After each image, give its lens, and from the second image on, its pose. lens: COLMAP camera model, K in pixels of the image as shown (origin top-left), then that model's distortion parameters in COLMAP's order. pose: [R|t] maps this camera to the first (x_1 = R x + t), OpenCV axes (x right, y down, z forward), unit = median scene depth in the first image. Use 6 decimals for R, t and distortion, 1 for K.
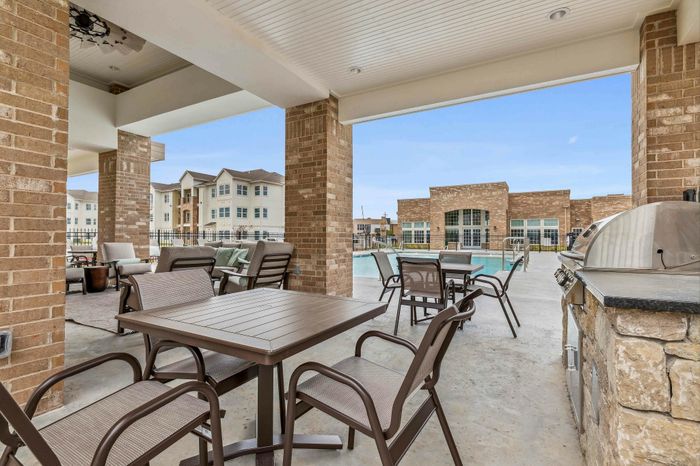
lens RADIAL K [[339.9, 0, 350.0], [0, 339.9, 233.0], [0, 0, 1]] dist [0.002103, 0.000621]
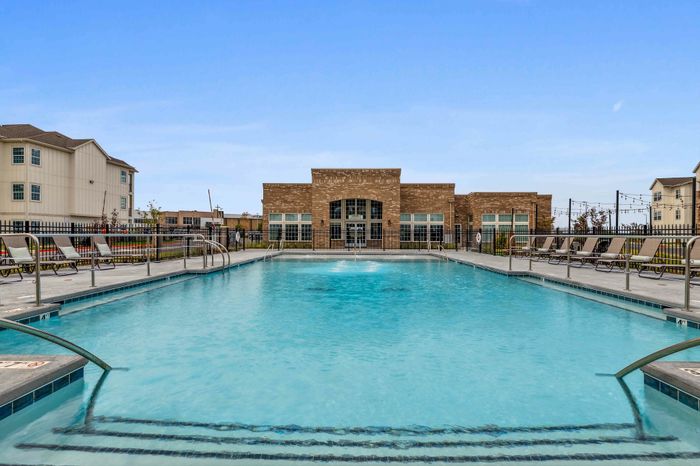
lens RADIAL K [[339.9, 0, 350.0], [0, 339.9, 233.0], [0, 0, 1]] dist [0.002103, 0.000621]
pose [[0.882977, 0.003604, 0.469402, -0.051923], [-0.010493, 0.999872, 0.012061, 0.002032], [-0.469298, -0.015574, 0.882902, 0.272876]]
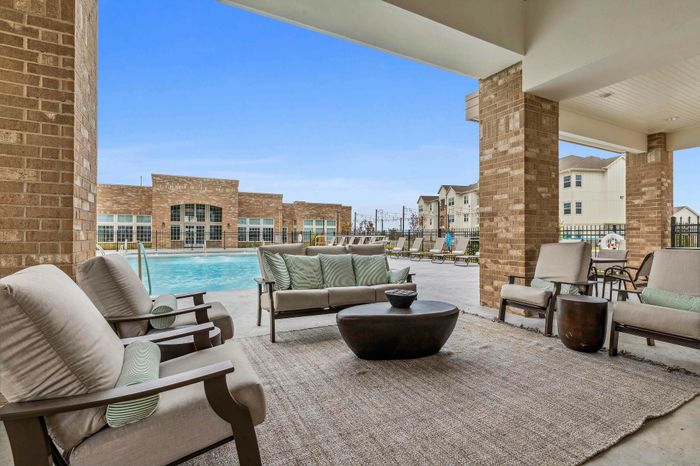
lens RADIAL K [[339.9, 0, 350.0], [0, 339.9, 233.0], [0, 0, 1]] dist [0.002103, 0.000621]
pose [[0.549859, 0.006977, 0.835228, -0.190233], [-0.014668, 0.999892, 0.001303, 0.000875], [-0.835128, -0.012968, 0.549902, 0.143571]]
